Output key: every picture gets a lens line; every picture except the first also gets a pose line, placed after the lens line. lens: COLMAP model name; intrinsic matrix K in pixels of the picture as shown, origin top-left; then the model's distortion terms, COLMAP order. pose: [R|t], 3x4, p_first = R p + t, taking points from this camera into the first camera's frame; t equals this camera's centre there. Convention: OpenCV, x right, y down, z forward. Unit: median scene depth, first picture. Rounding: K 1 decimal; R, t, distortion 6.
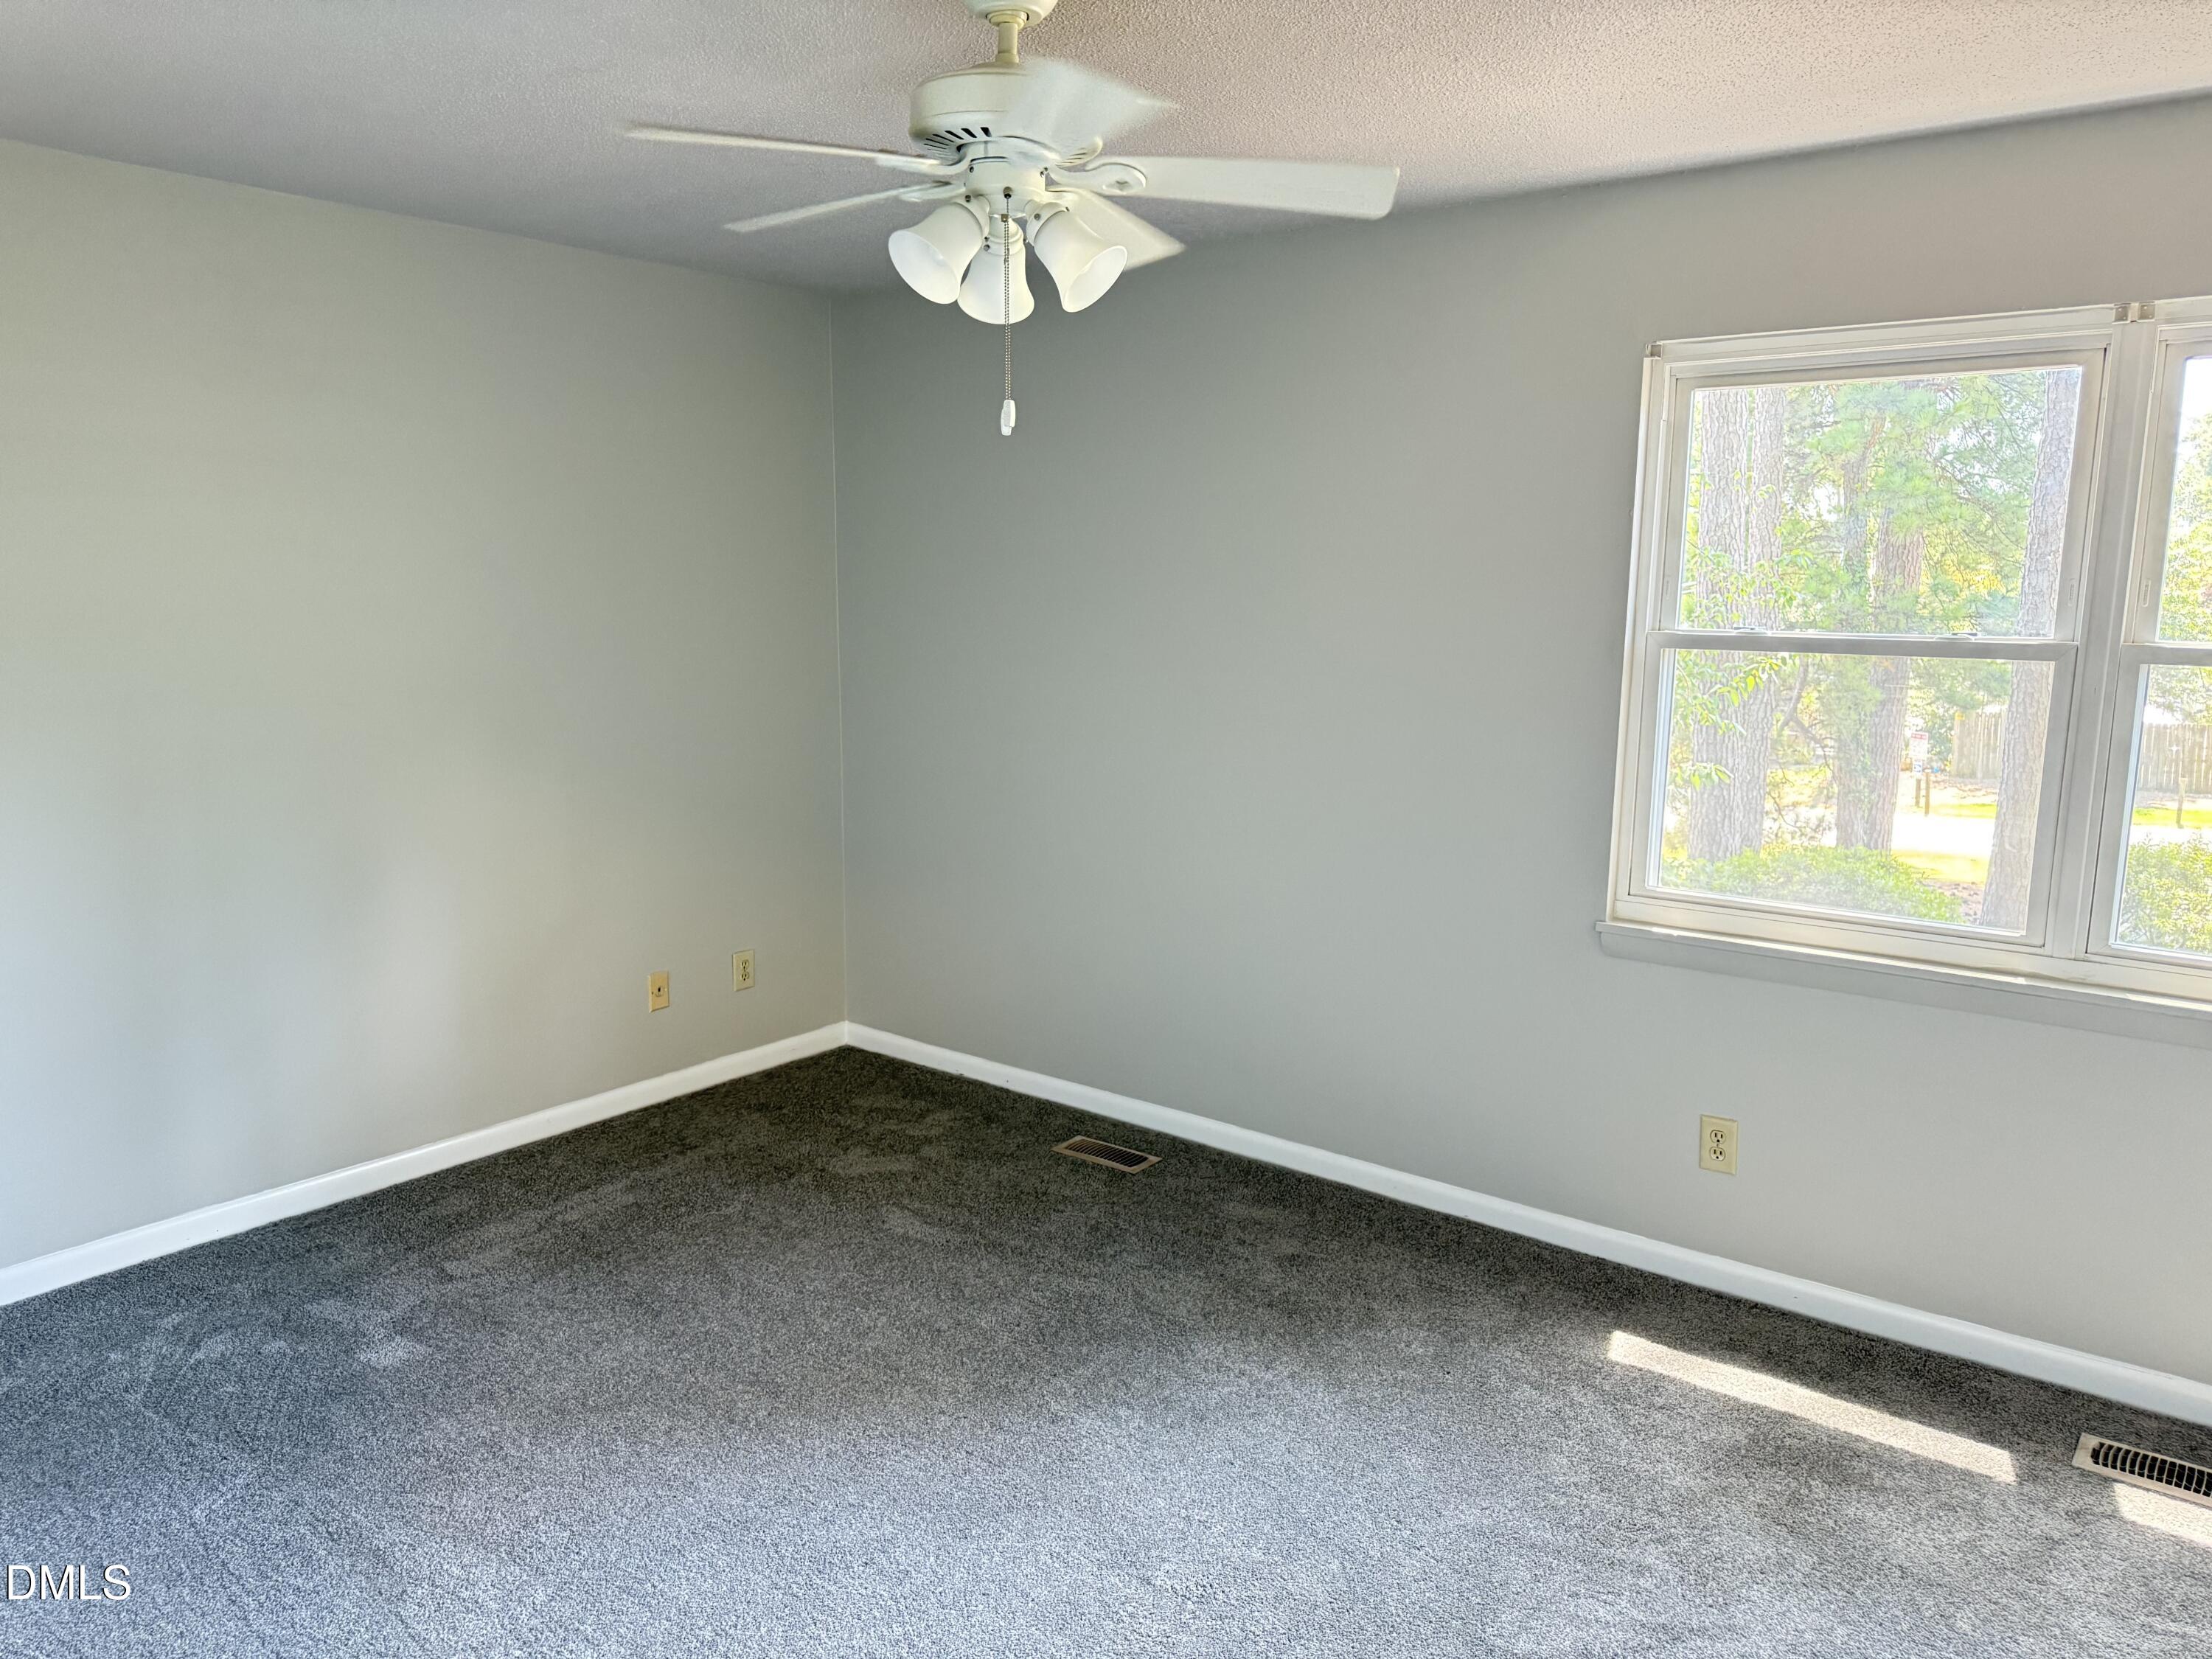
lens RADIAL K [[1601.8, 0, 1106.0], [0, 1601.8, 829.5], [0, 0, 1]] dist [0.037366, -0.001729]
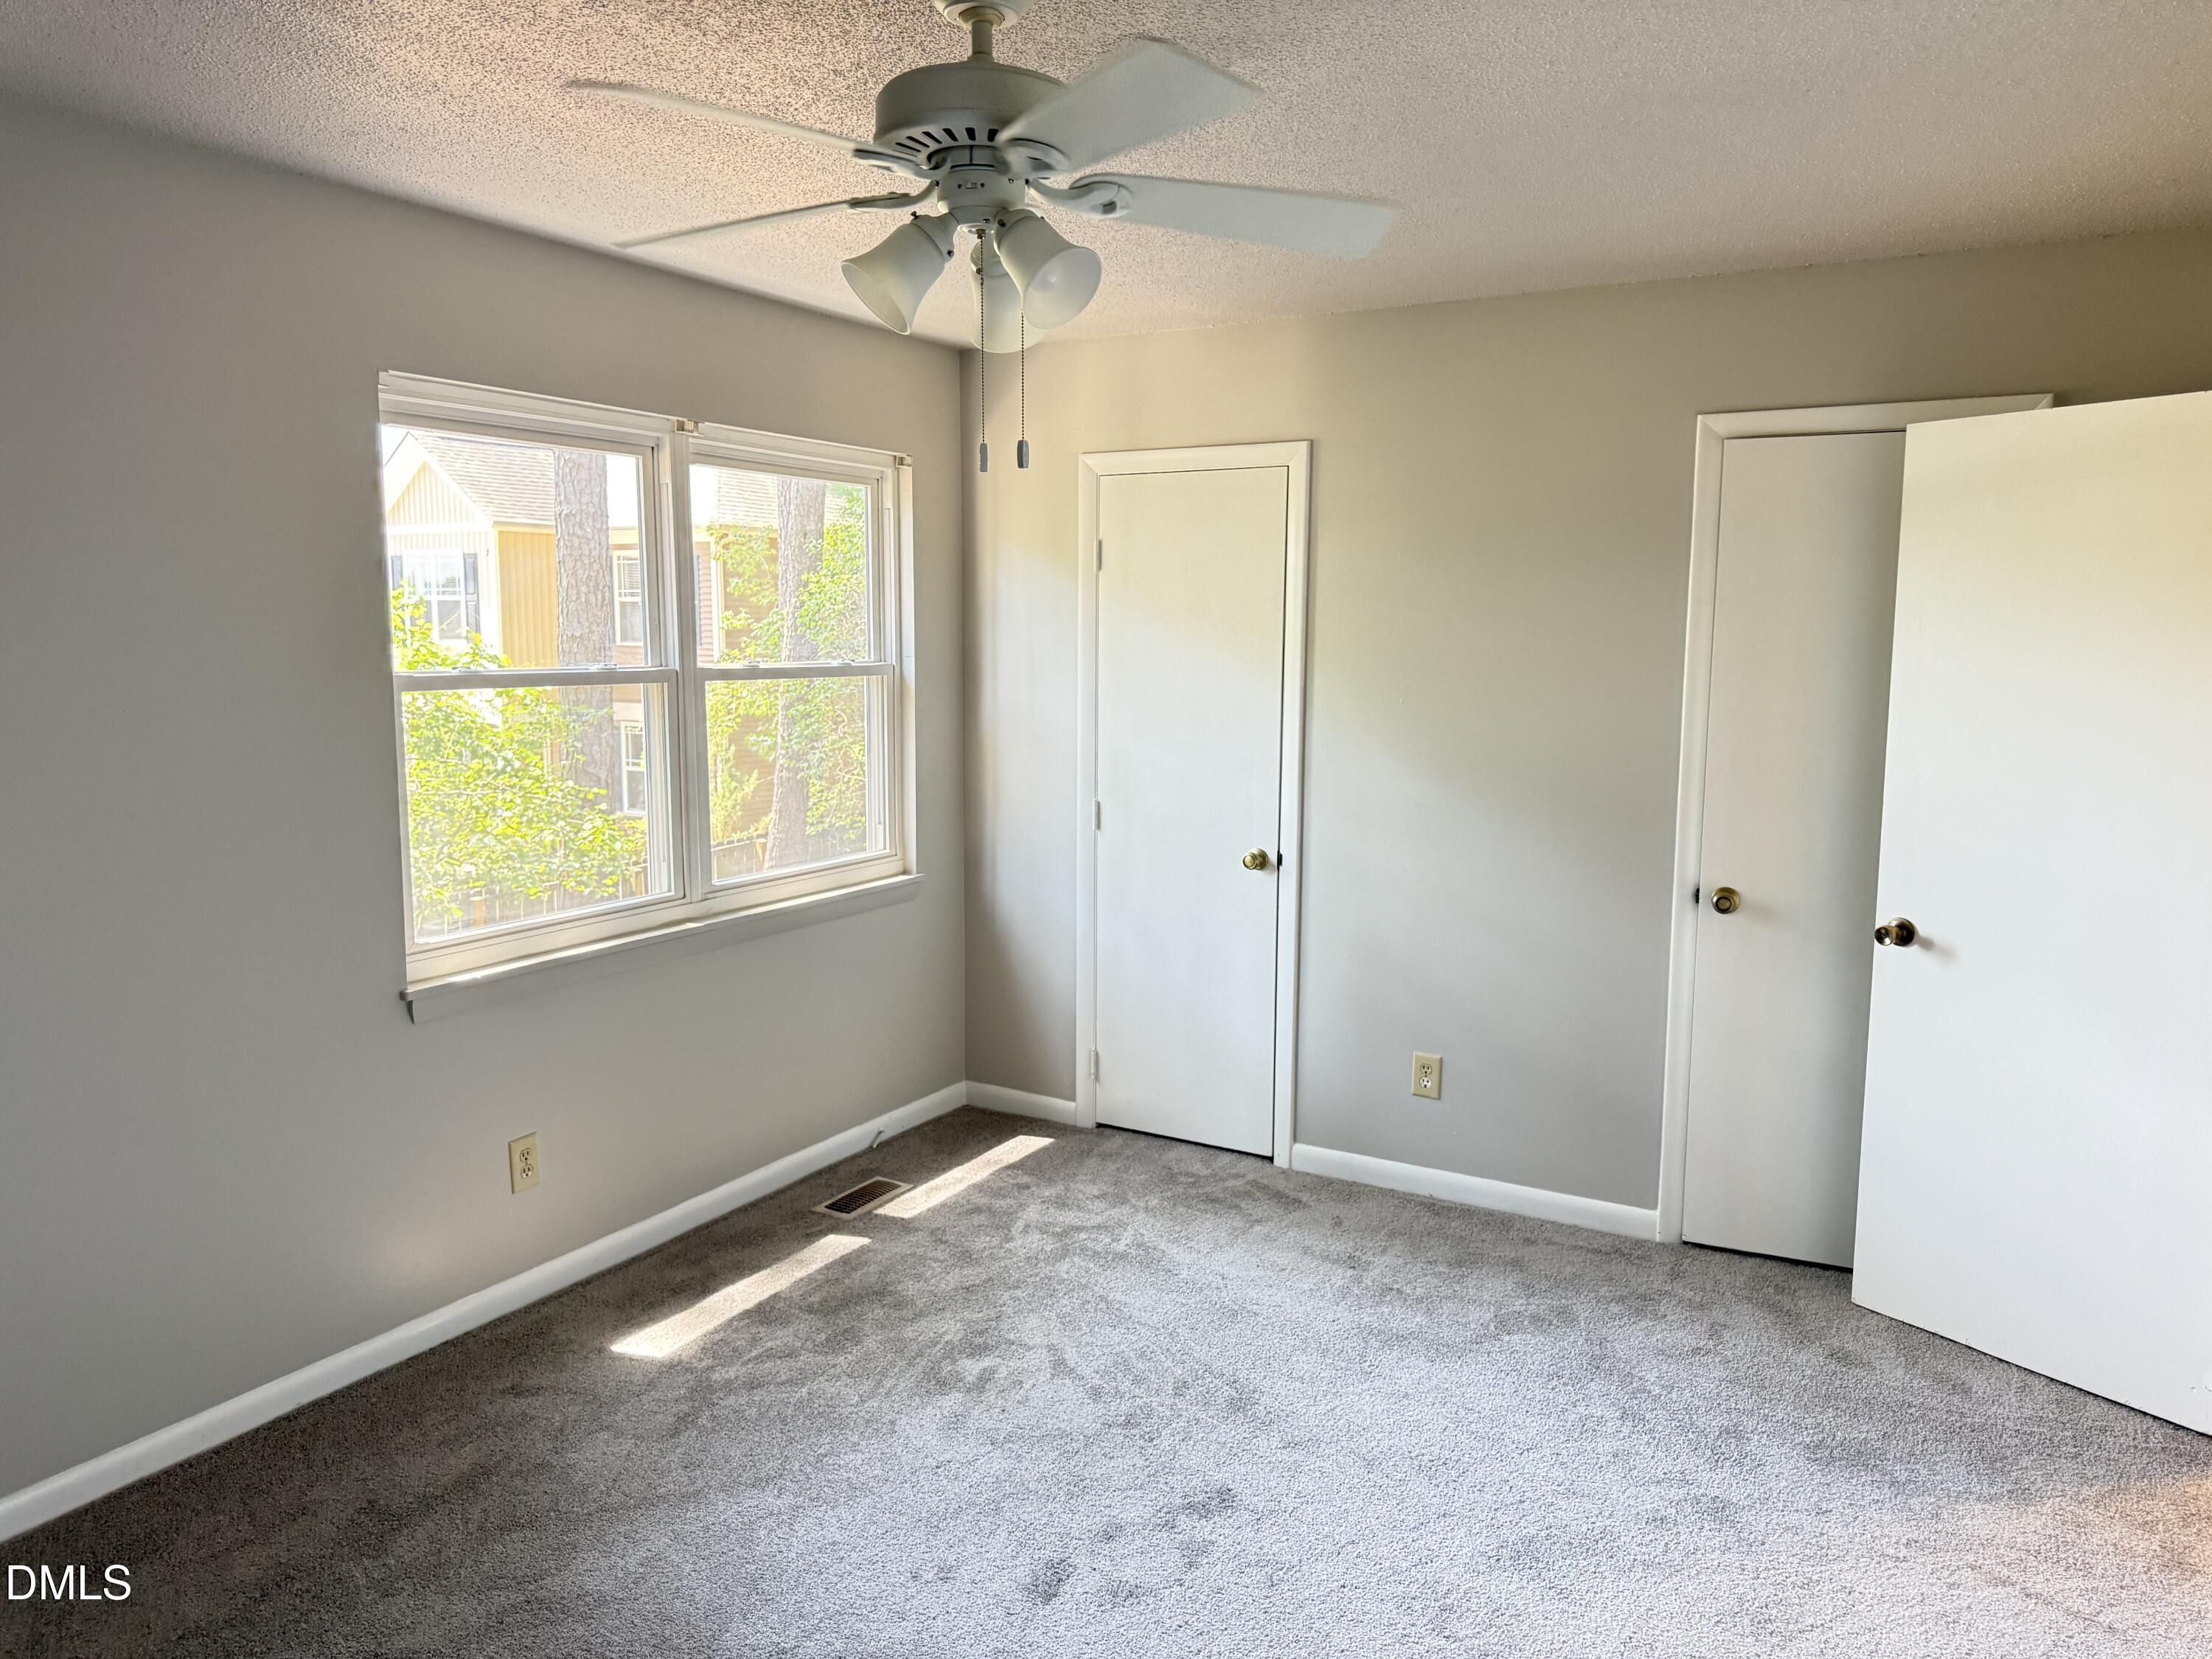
lens RADIAL K [[1606.7, 0, 1100.6], [0, 1606.7, 816.3], [0, 0, 1]] dist [0.066927, 0.001163]
pose [[-0.165005, -0.130592, 0.977609, -0.773104], [0.141149, 0.977866, 0.154450, -0.150915], [-0.976140, 0.163473, -0.142920, 0.863359]]
